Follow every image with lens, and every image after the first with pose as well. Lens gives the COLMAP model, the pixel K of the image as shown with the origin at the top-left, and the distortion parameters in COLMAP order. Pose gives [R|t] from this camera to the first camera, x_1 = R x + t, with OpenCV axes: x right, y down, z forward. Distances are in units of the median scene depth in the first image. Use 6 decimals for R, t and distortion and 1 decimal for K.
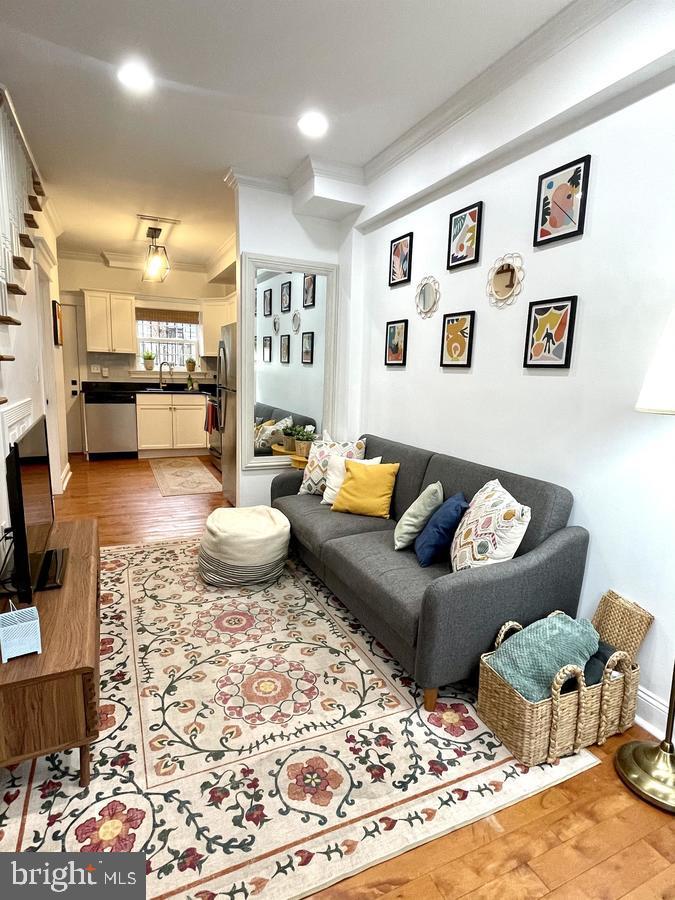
lens RADIAL K [[484.9, 0, 337.1], [0, 484.9, 450.2], [0, 0, 1]] dist [-0.004014, 0.000826]
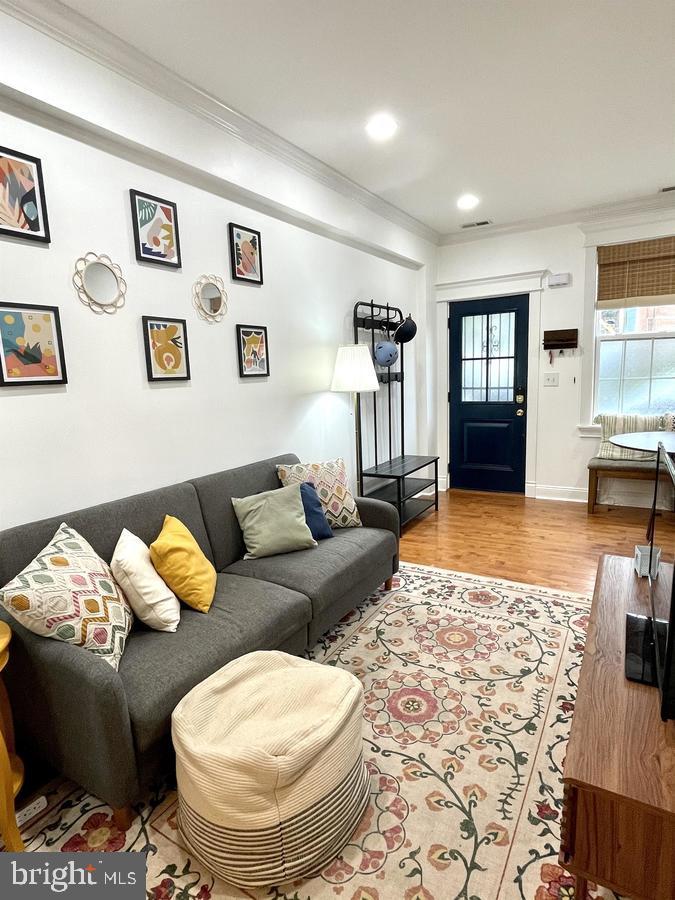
lens RADIAL K [[497.1, 0, 337.1], [0, 497.1, 454.5], [0, 0, 1]] dist [-0.015344, -0.000117]
pose [[-0.562902, -0.143456, 0.813979, -0.808915], [0.156999, 0.948334, 0.275707, -0.298662], [-0.811476, 0.282990, -0.511296, 1.526628]]
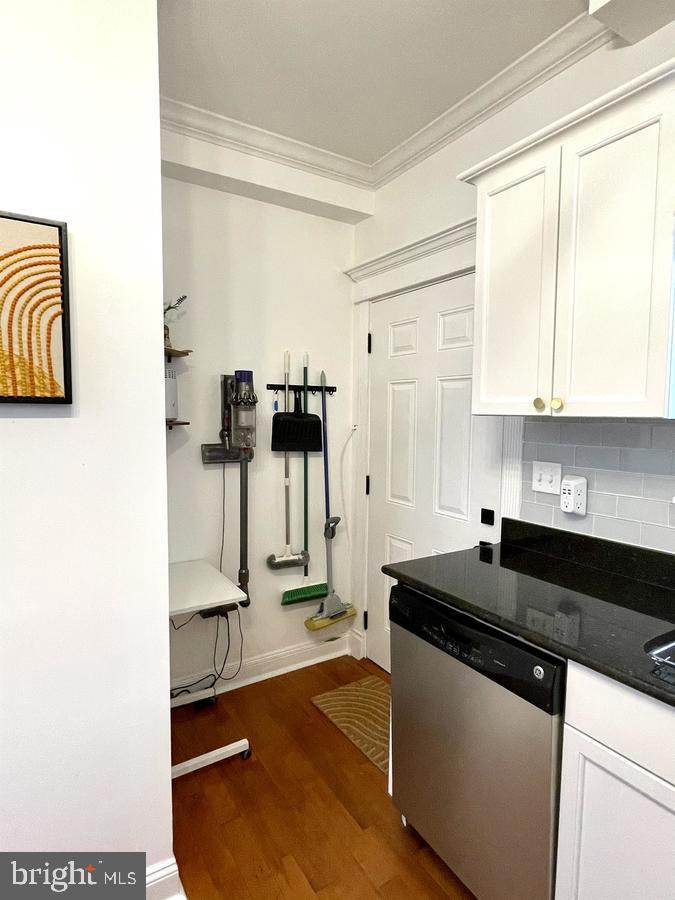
lens RADIAL K [[484.9, 0, 336.7], [0, 484.9, 449.0], [0, 0, 1]] dist [-0.004014, 0.000826]
pose [[0.135401, 0.040703, -0.989955, -0.755523], [-0.163968, 0.986299, 0.018126, -0.504998], [0.977129, 0.159866, 0.140219, 2.528163]]
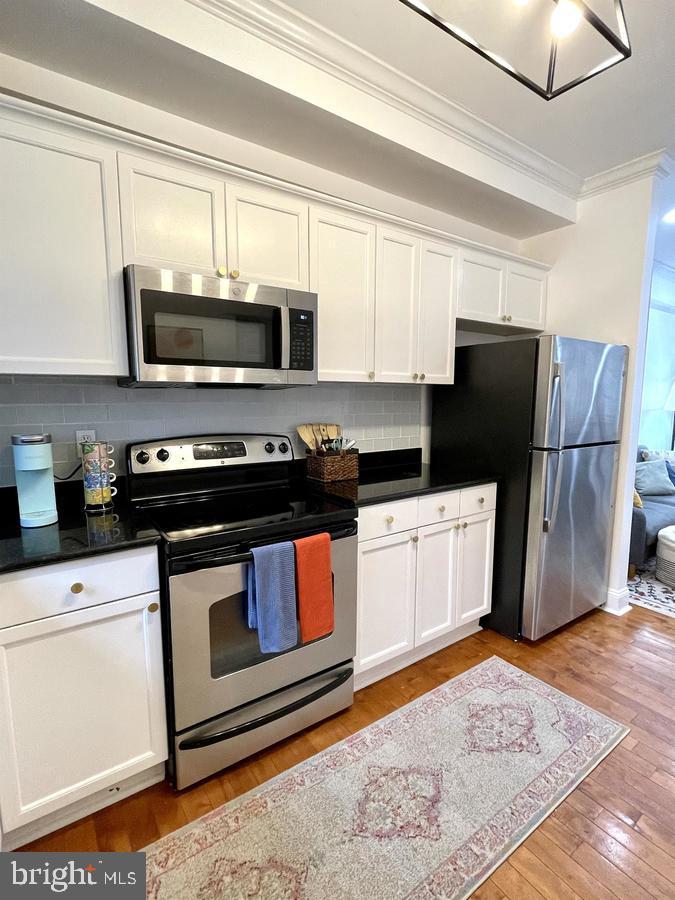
lens RADIAL K [[439.1, 0, 339.3], [0, 439.1, 451.4], [0, 0, 1]] dist [0.002997, 0.000959]
pose [[-0.186485, -0.157983, 0.969672, -1.352404], [0.153647, 0.970152, 0.187610, -0.517193], [-0.970369, 0.183974, -0.156646, 2.653747]]
